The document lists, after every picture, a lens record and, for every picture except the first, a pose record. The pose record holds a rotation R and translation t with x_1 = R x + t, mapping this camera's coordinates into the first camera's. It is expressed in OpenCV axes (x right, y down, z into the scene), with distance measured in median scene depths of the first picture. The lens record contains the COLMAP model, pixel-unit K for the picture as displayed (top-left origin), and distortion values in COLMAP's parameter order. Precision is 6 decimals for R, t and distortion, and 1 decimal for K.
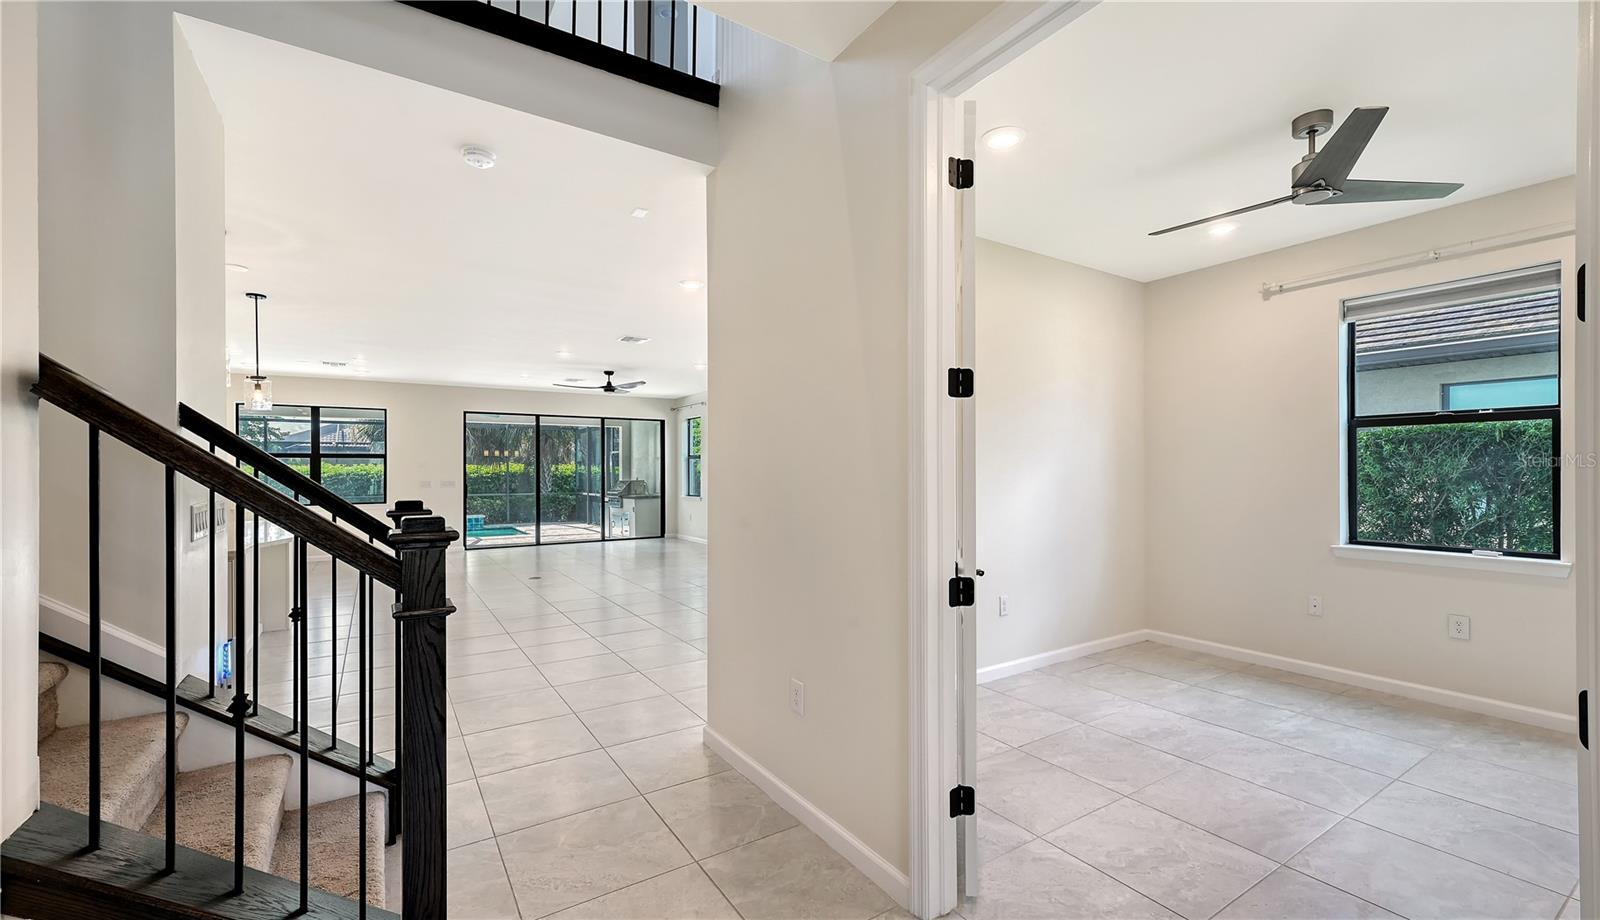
lens RADIAL K [[646.8, 0, 791.6], [0, 646.8, 464.0], [0, 0, 1]] dist [0.004663, 0.000302]
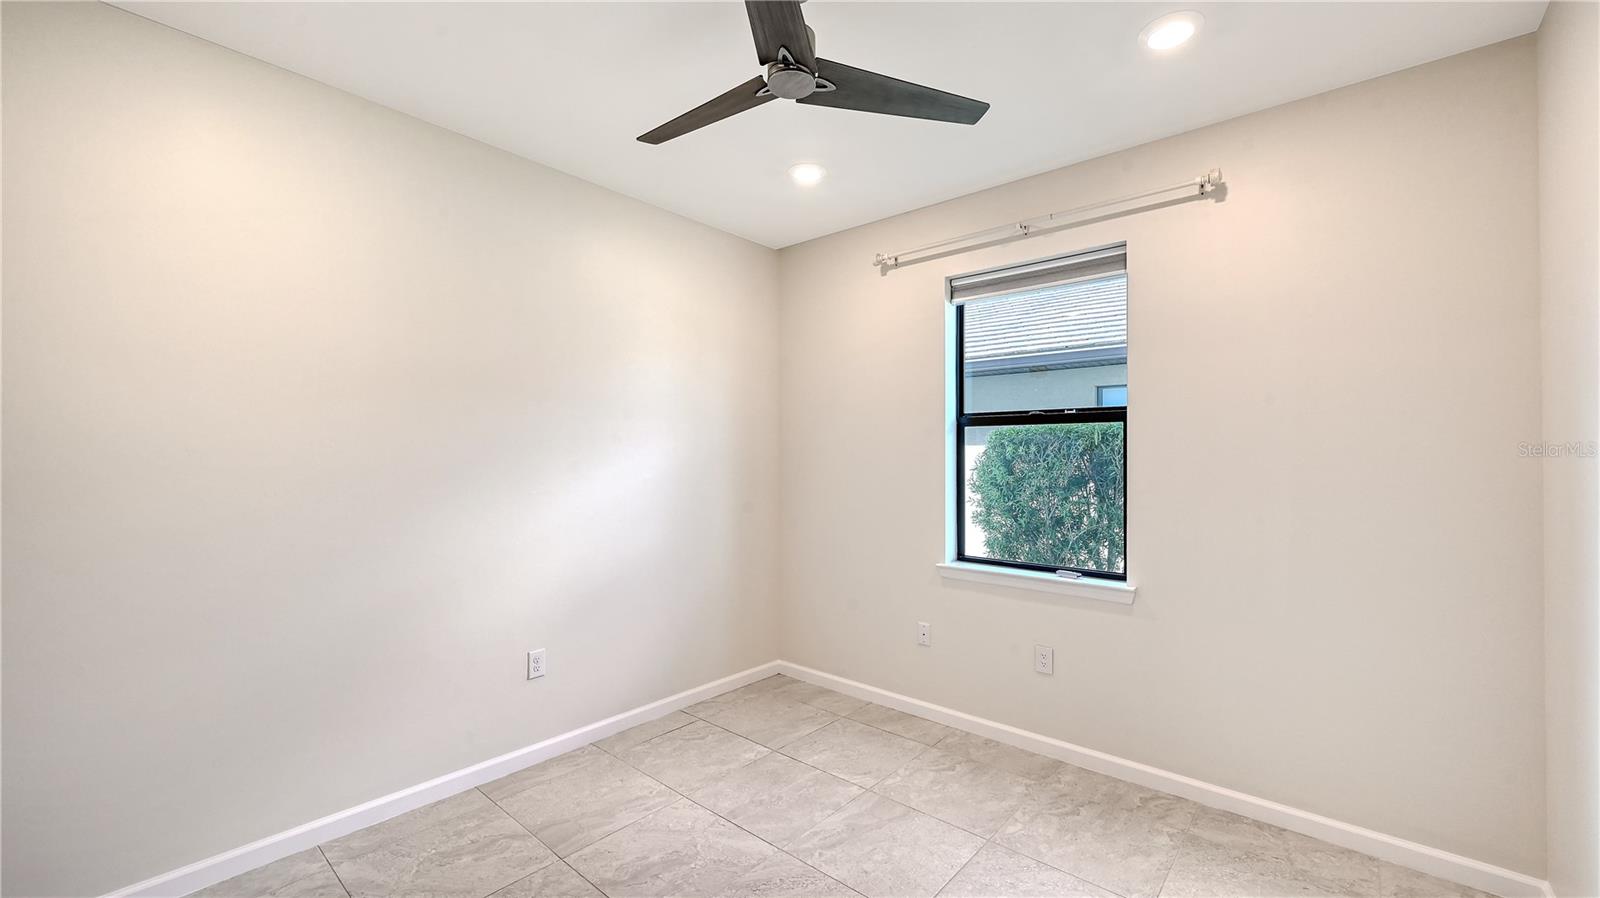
lens RADIAL K [[637.9, 0, 801.4], [0, 637.9, 442.6], [0, 0, 1]] dist [0.010705, -0.000287]
pose [[0.959544, 0.013671, 0.281227, 0.420073], [-0.009124, 0.999806, -0.017473, -0.017161], [-0.281411, 0.014200, 0.959482, 0.241302]]
